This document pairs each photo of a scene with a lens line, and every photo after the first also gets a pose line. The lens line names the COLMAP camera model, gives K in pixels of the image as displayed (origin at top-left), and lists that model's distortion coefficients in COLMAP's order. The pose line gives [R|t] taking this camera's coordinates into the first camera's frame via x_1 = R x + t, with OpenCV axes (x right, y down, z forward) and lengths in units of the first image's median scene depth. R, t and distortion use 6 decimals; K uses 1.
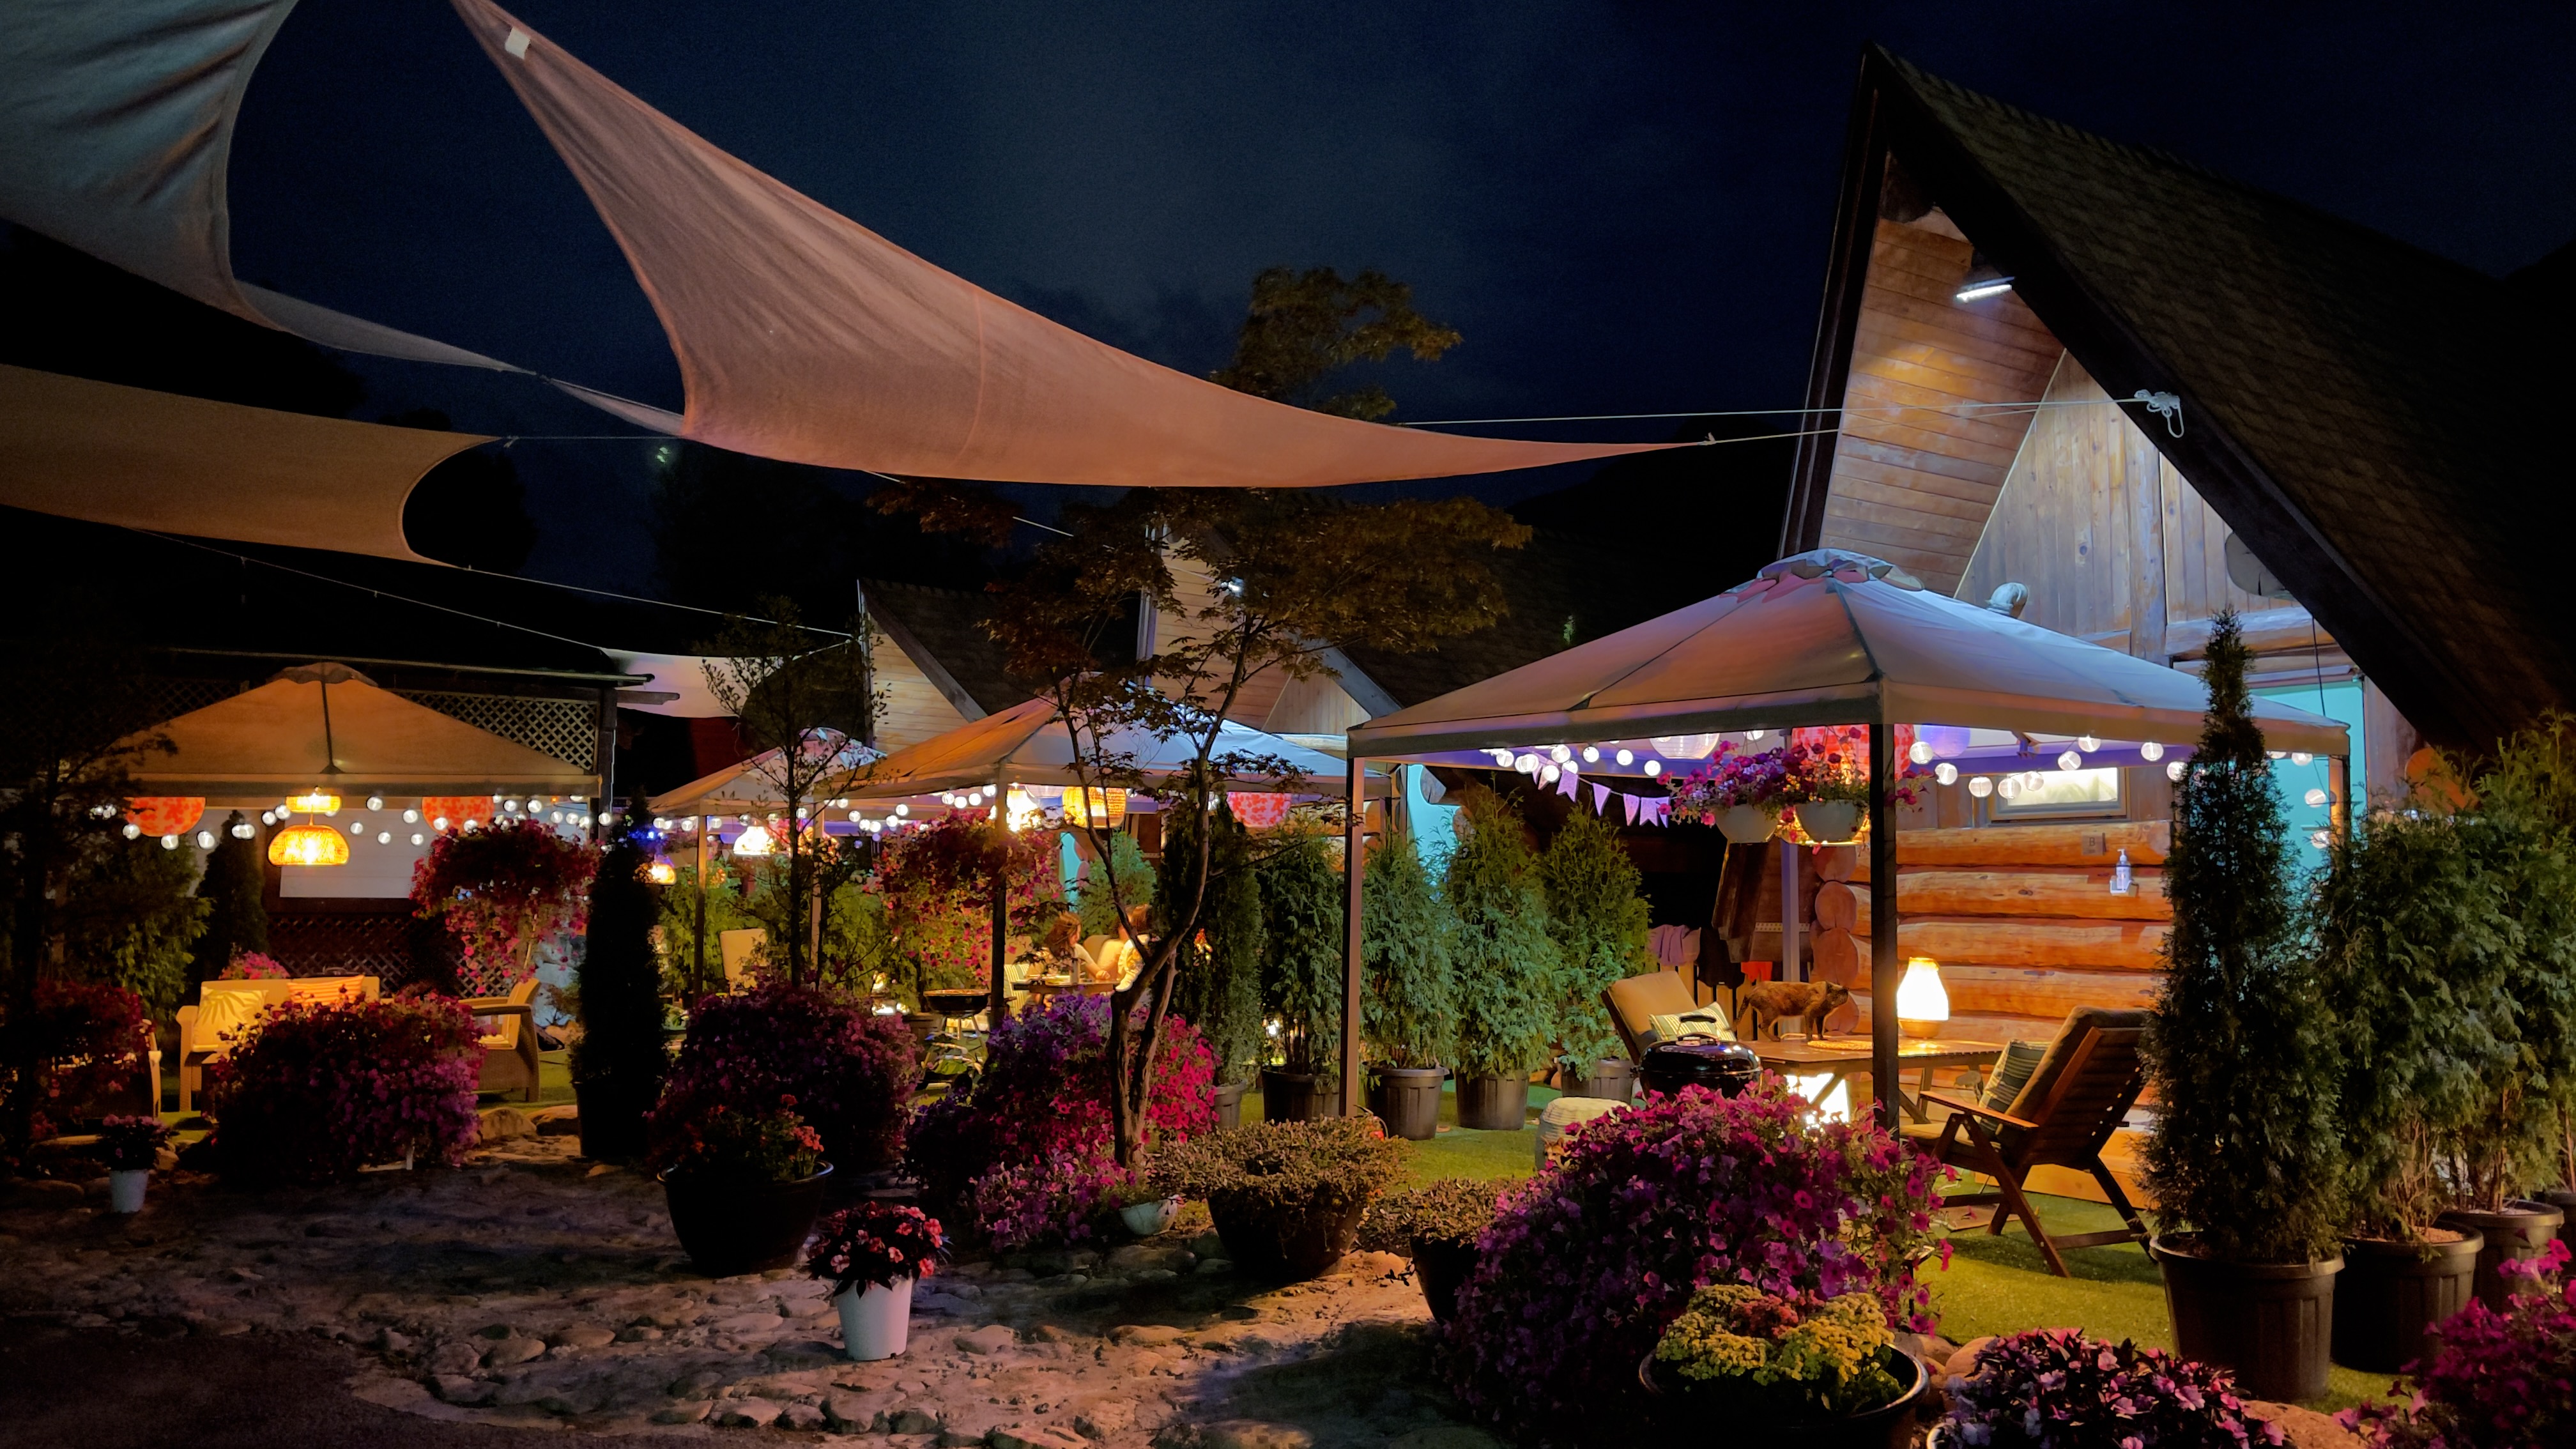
lens RADIAL K [[1990.6, 0, 1285.1], [0, 1990.6, 728.4], [0, 0, 1]] dist [0.012096, 0.001710]
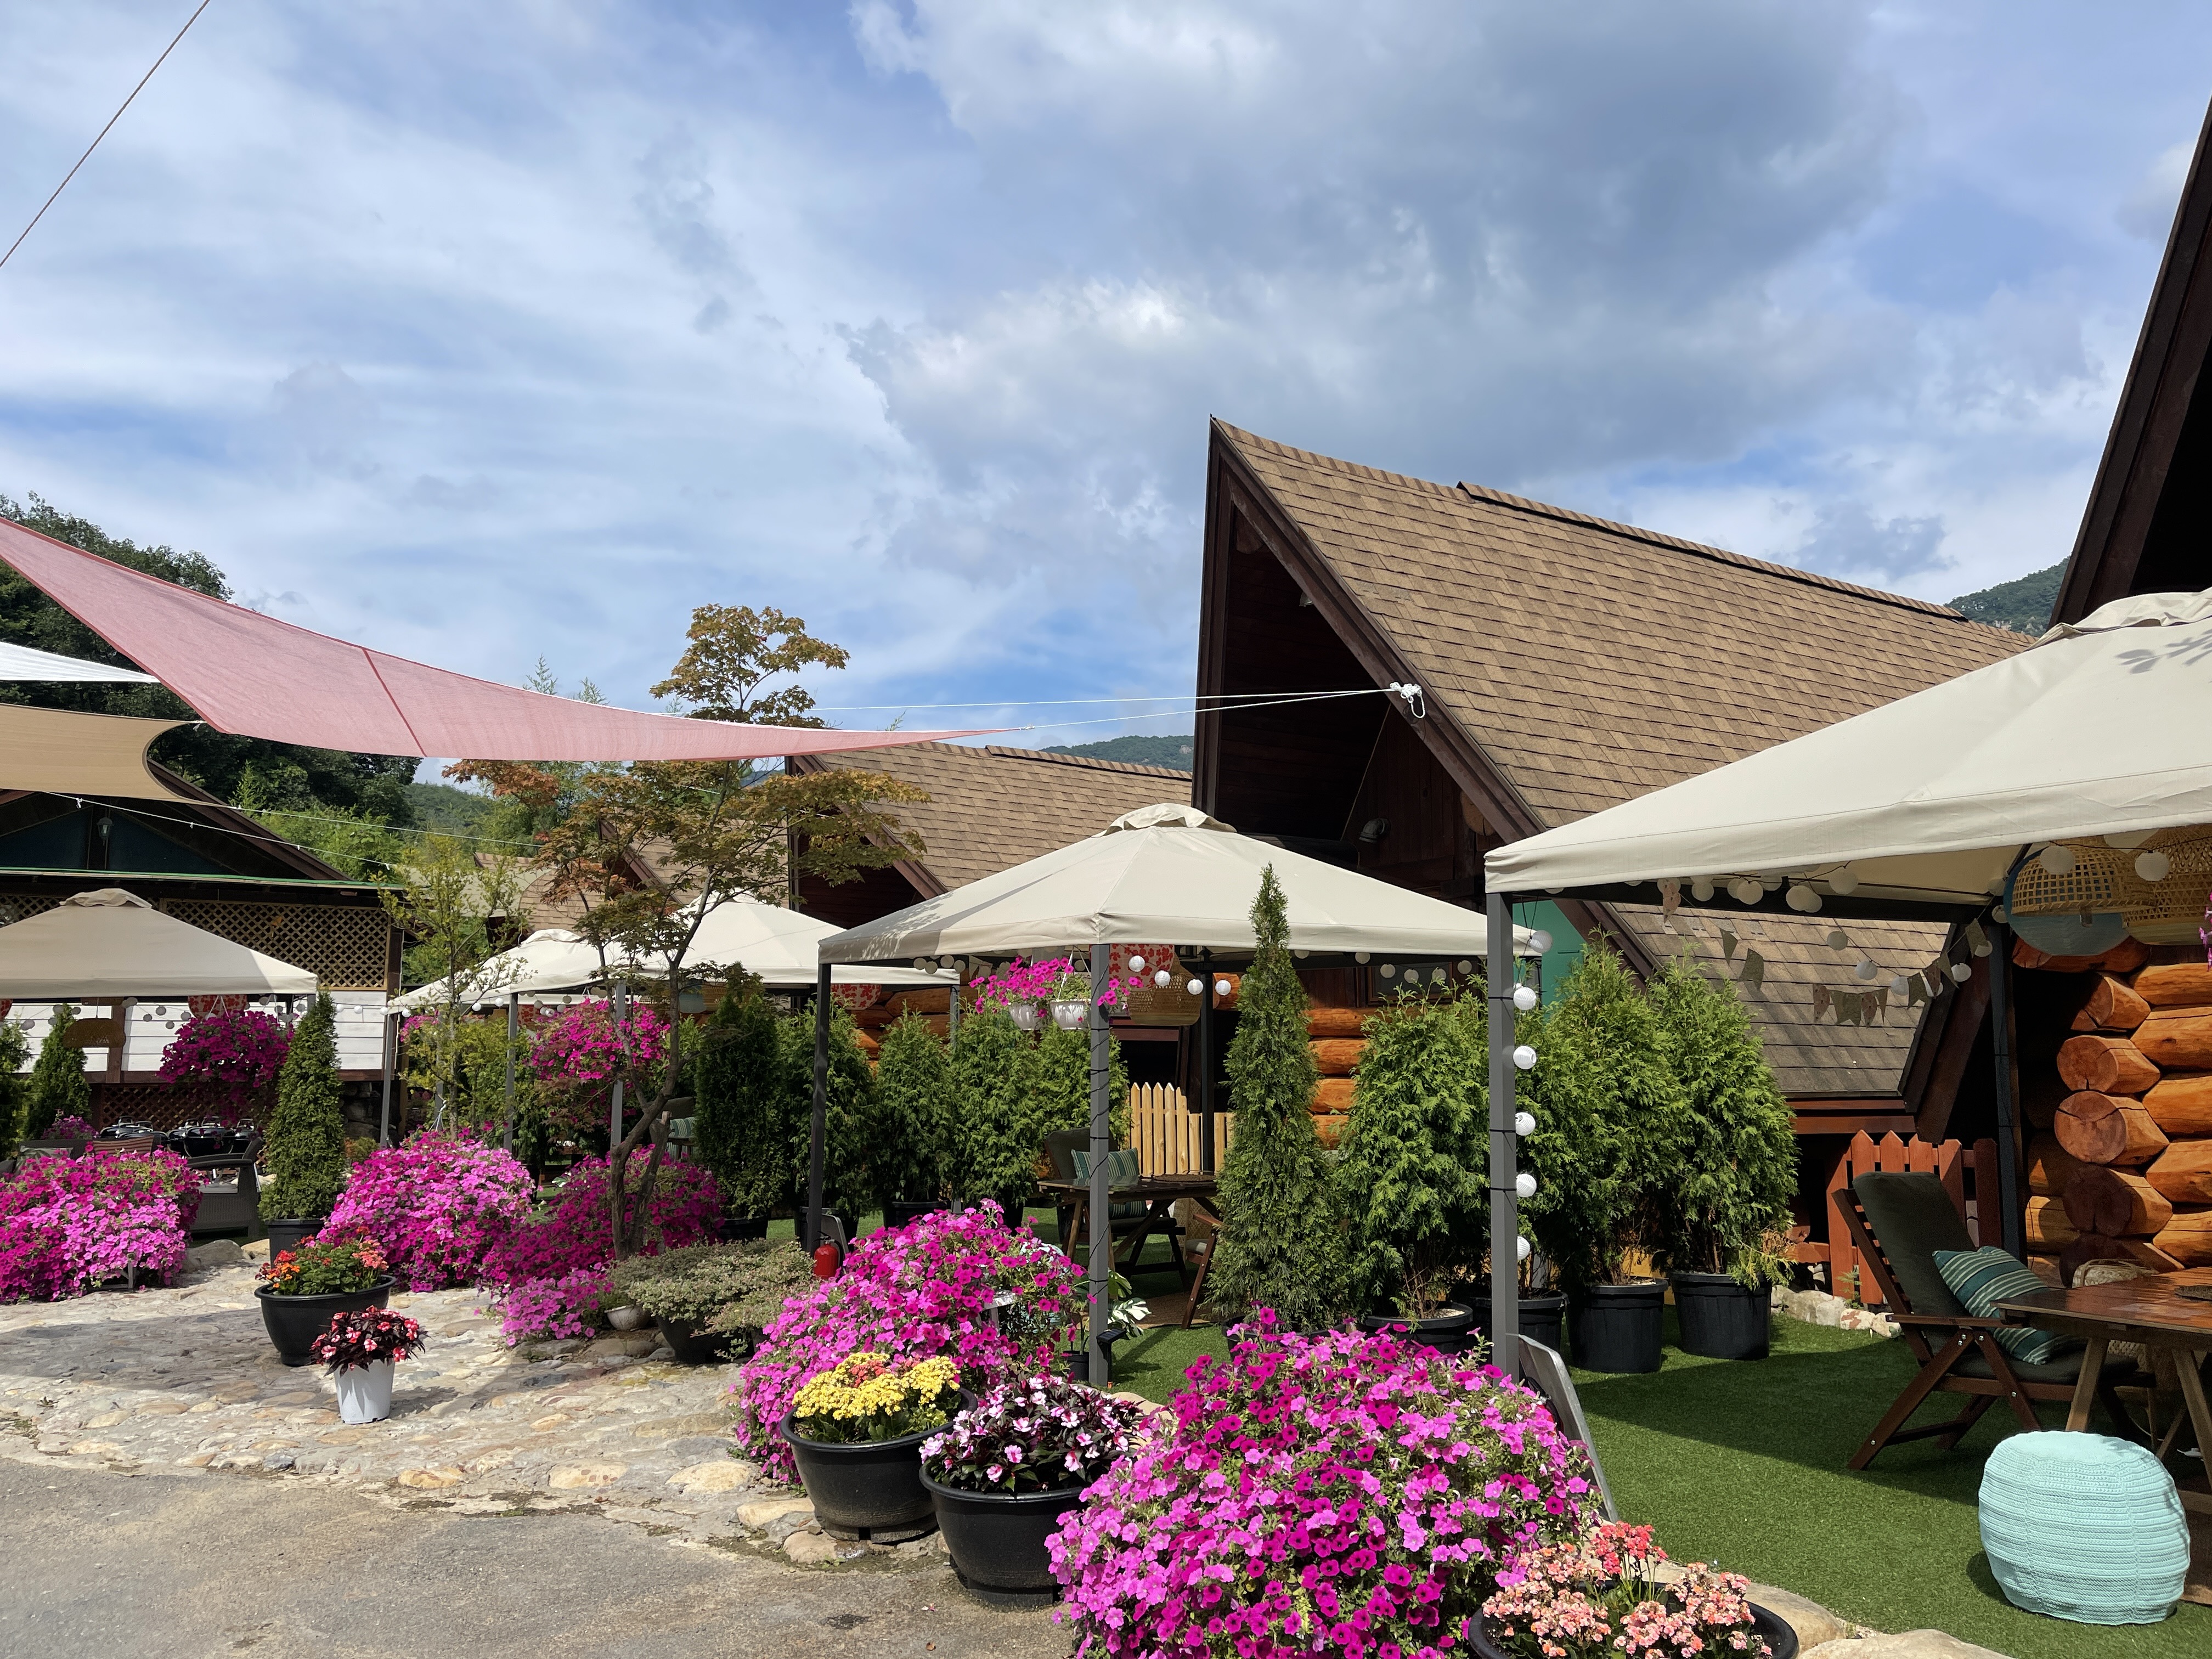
lens RADIAL K [[1694.5, 0, 1106.9], [0, 1694.5, 827.2], [0, 0, 1]] dist [-0.014355, -0.003178]
pose [[0.999843, -0.012676, 0.012381, 0.216223], [0.013252, 0.998777, -0.047627, -0.019760], [-0.011762, 0.047783, 0.998788, -0.125556]]
